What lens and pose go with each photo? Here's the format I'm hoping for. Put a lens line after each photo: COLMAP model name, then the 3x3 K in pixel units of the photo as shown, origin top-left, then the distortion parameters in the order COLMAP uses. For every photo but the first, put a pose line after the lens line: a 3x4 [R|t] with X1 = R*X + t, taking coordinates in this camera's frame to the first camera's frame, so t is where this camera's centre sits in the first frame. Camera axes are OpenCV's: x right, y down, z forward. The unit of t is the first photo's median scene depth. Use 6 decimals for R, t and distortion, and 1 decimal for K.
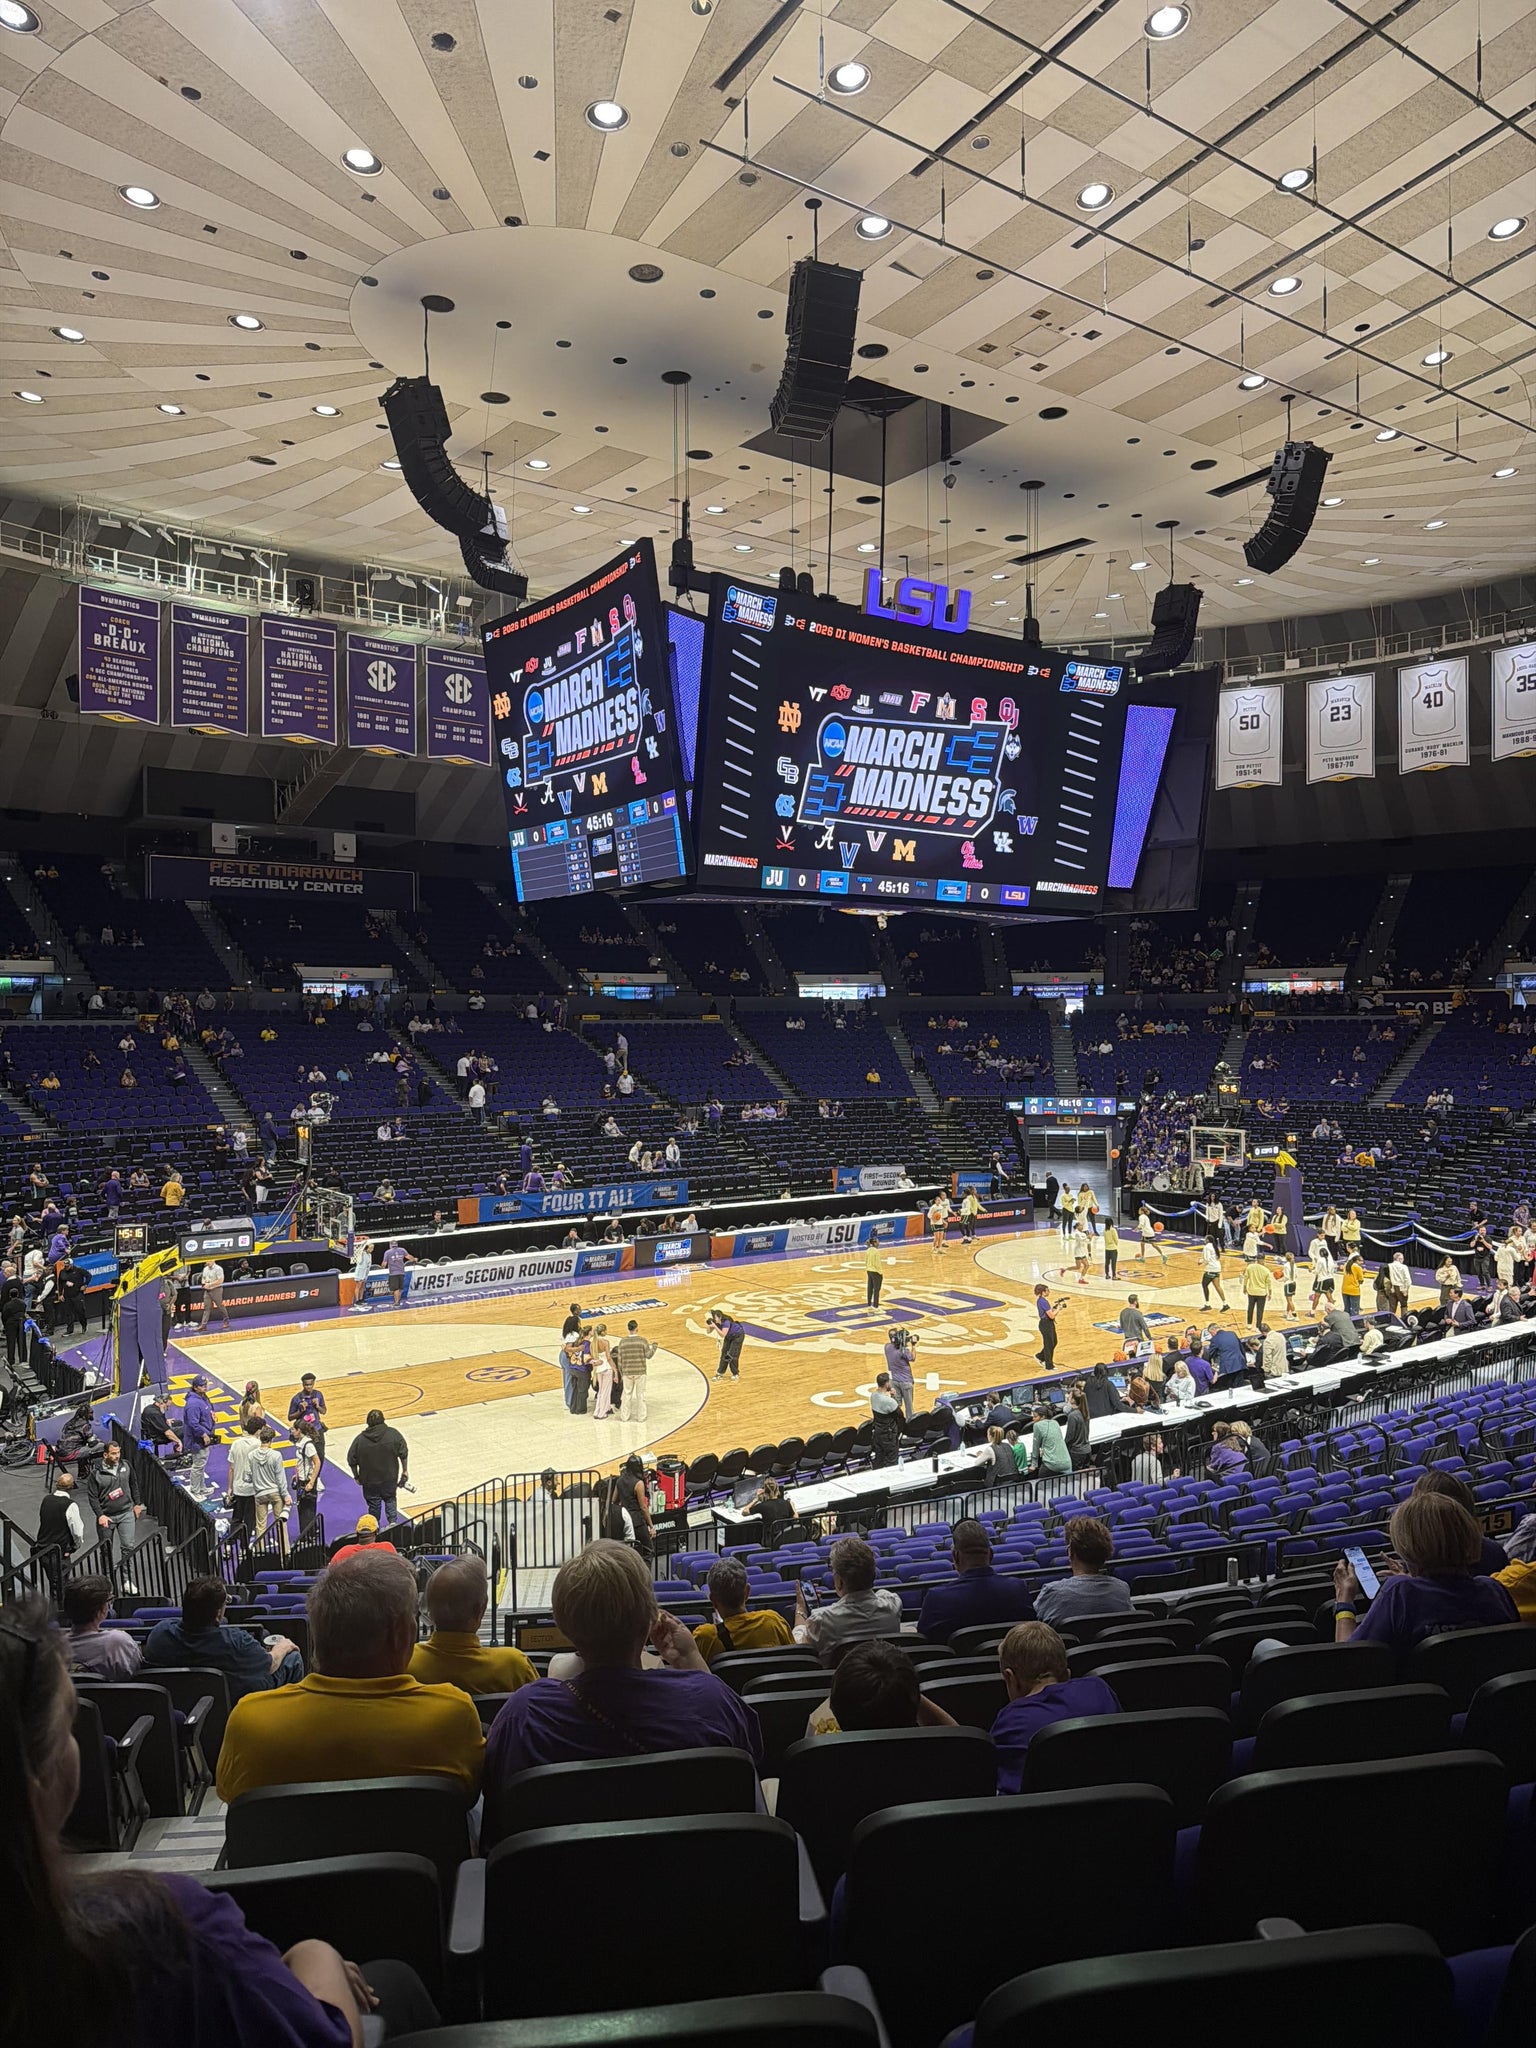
lens RADIAL K [[1374.1, 0, 810.1], [0, 1374.1, 1065.2], [0, 0, 1]] dist [0.102480, -0.264998]
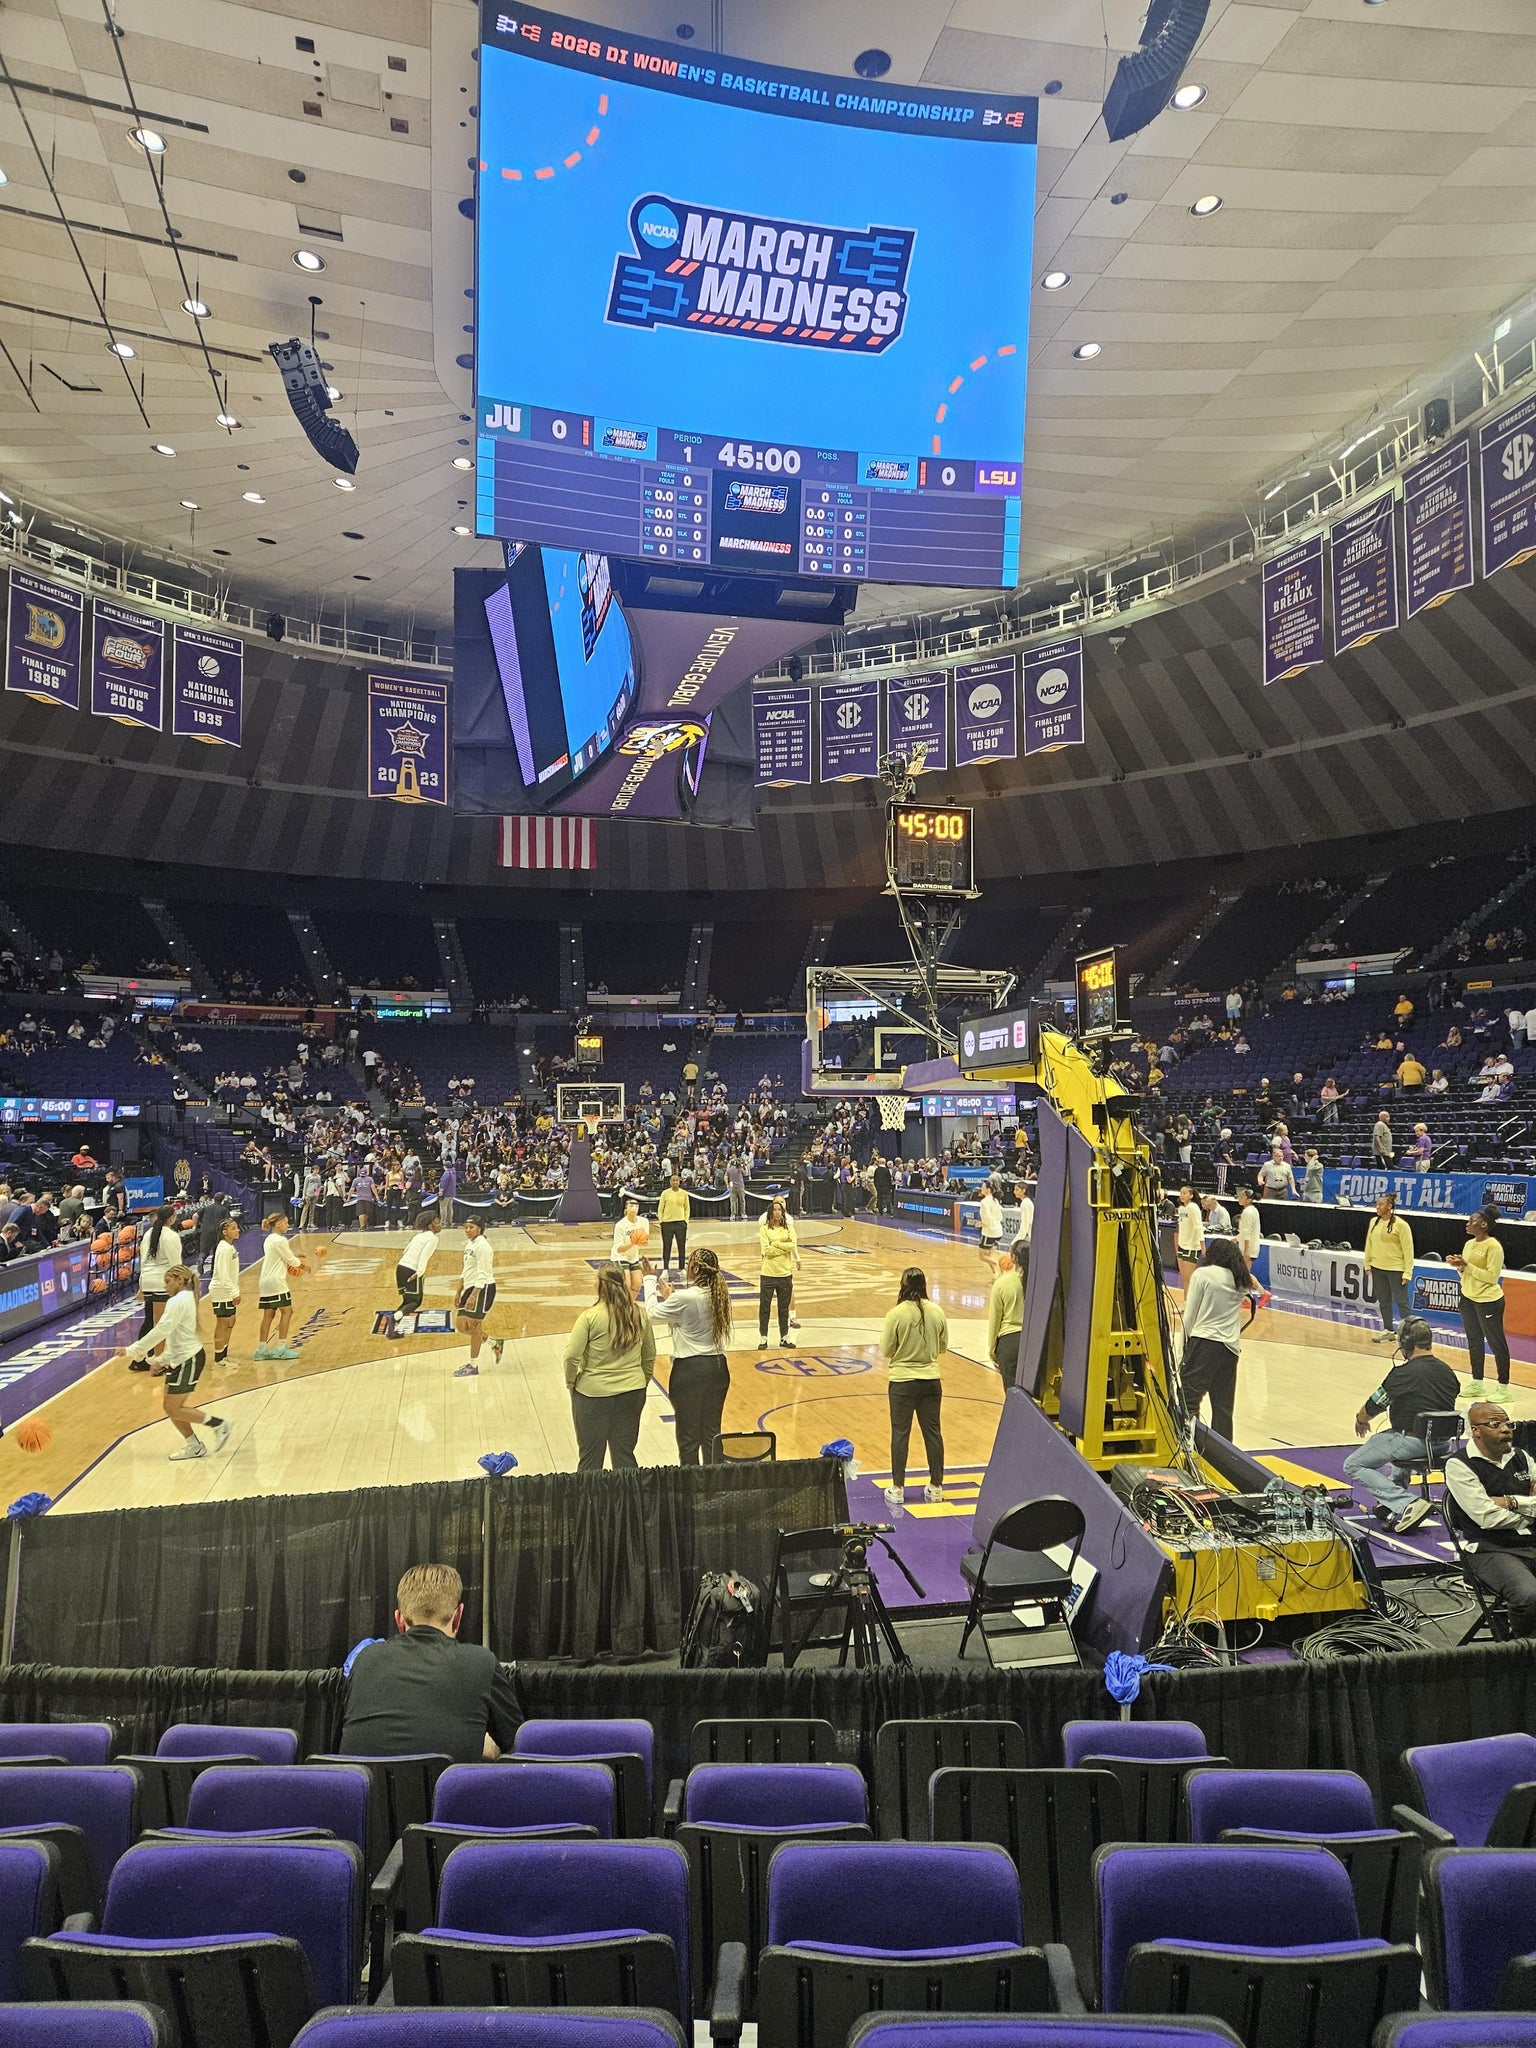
lens RADIAL K [[1452.7, 0, 768.0], [0, 1452.7, 1024.0], [0, 0, 1]] dist [0.064374, -0.079529]
pose [[-0.384659, -0.085636, -0.919078, 0.509502], [-0.013481, 0.996102, -0.087170, 0.079689], [0.922960, -0.021140, -0.384314, 0.937959]]
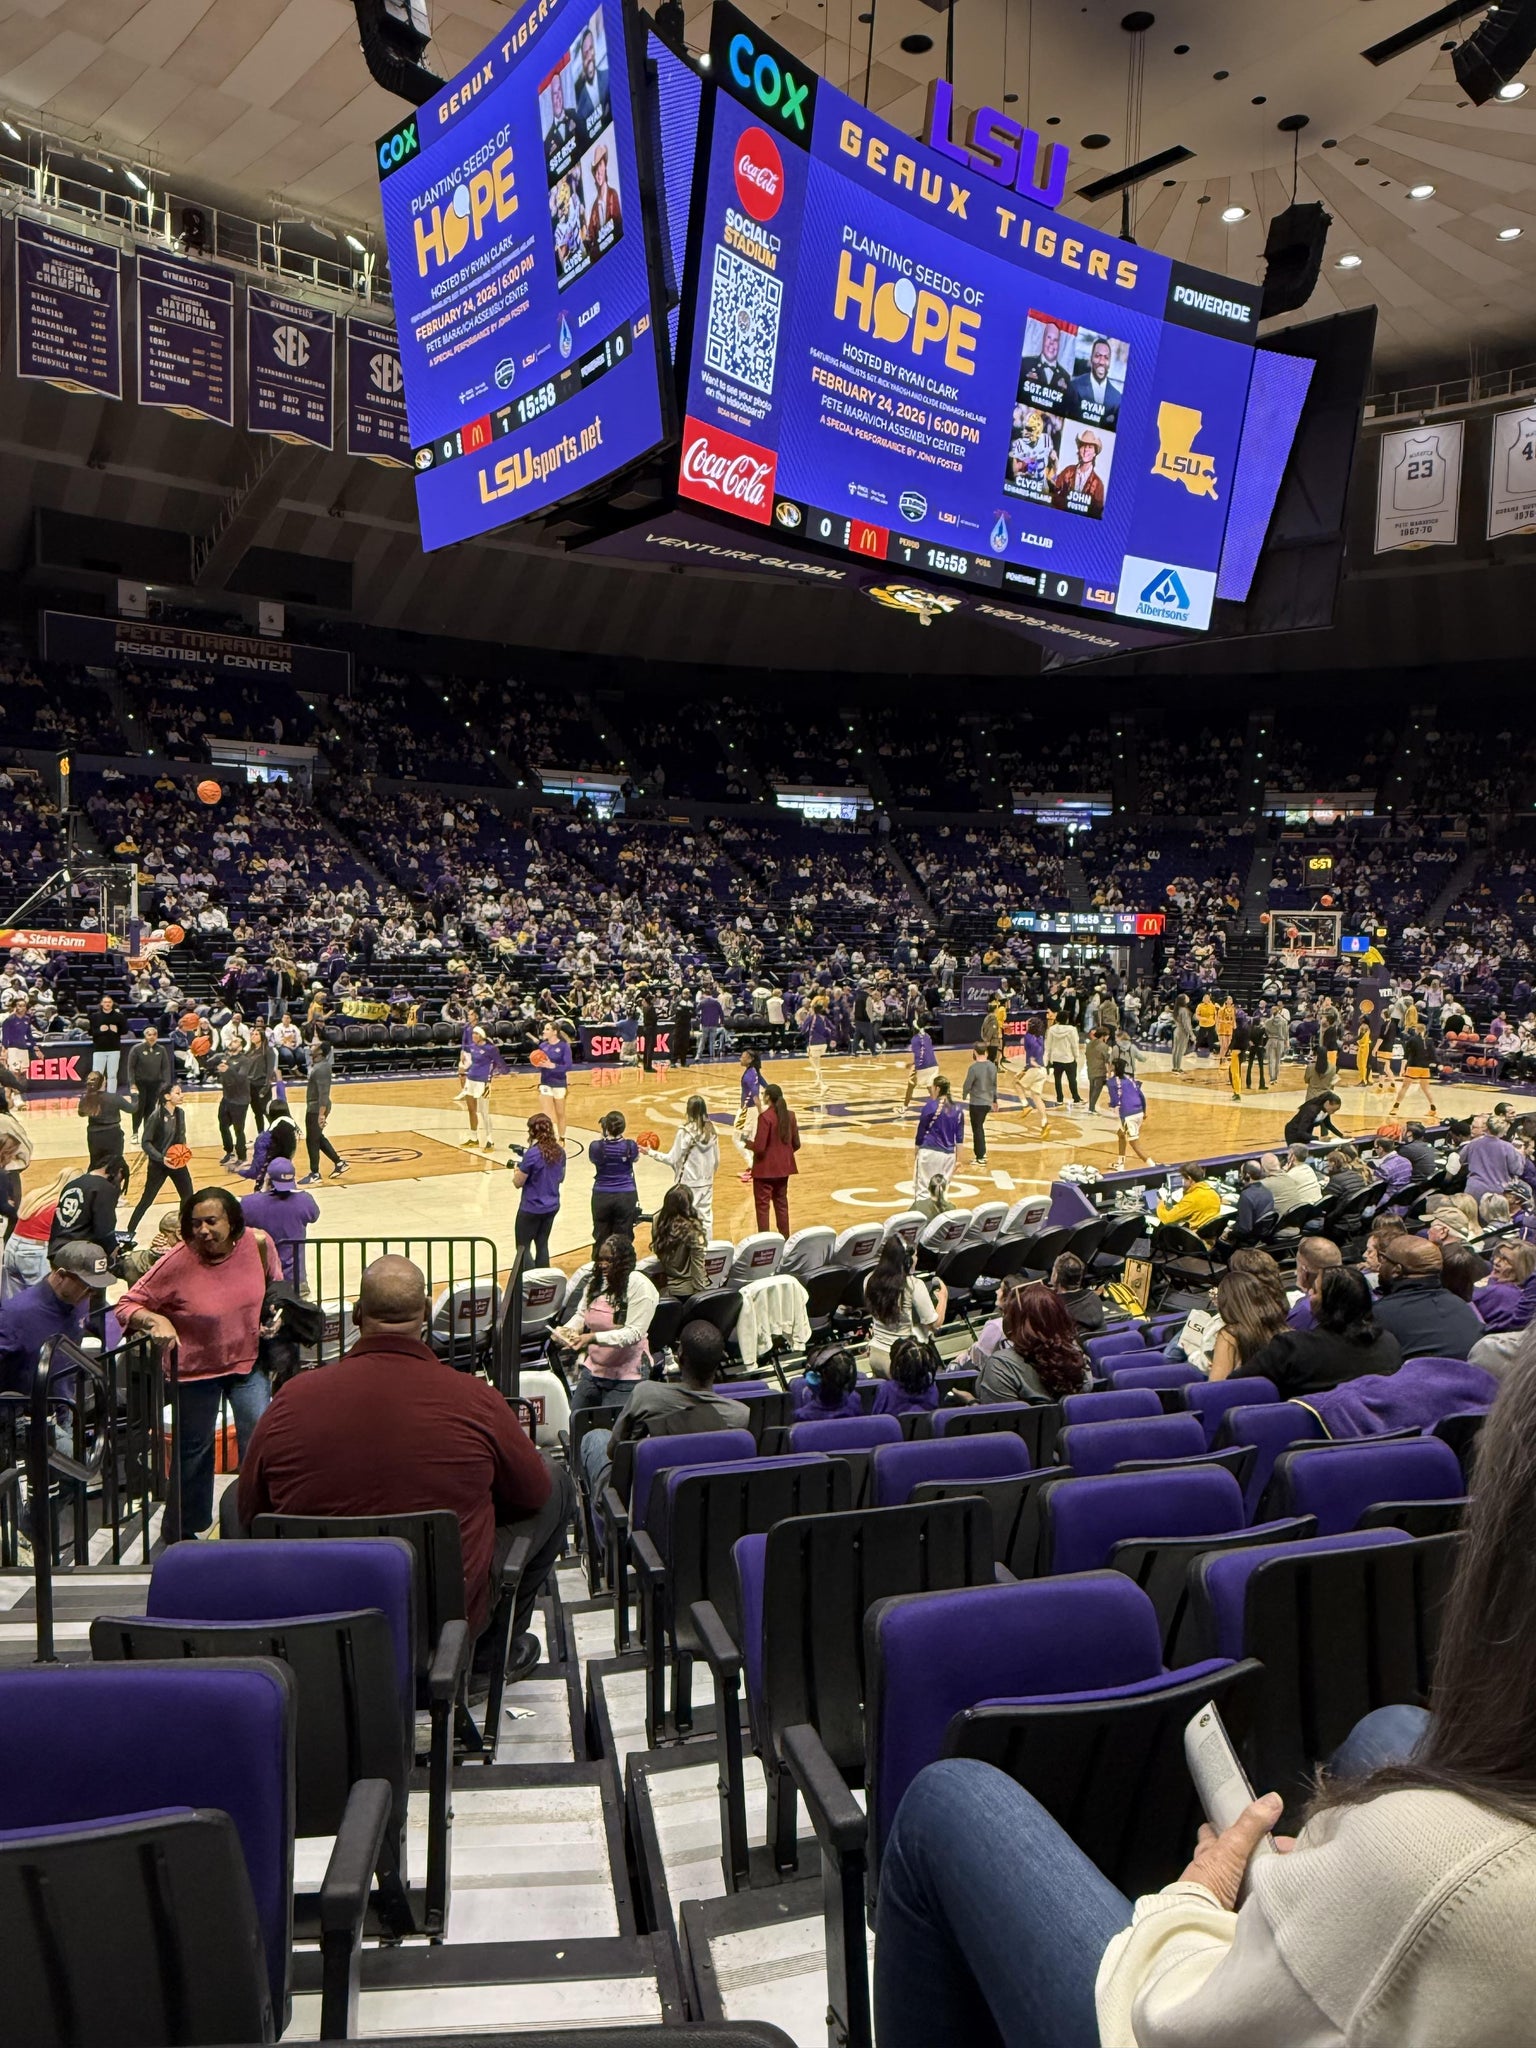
lens RADIAL K [[1355.1, 0, 796.8], [0, 1355.1, 1030.9], [0, 0, 1]] dist [-0.005160, 0.000089]
pose [[0.999209, 0.031089, 0.024791, -0.017907], [-0.032745, 0.997048, 0.069452, 0.057749], [-0.022558, -0.070209, 0.997277, 0.170910]]
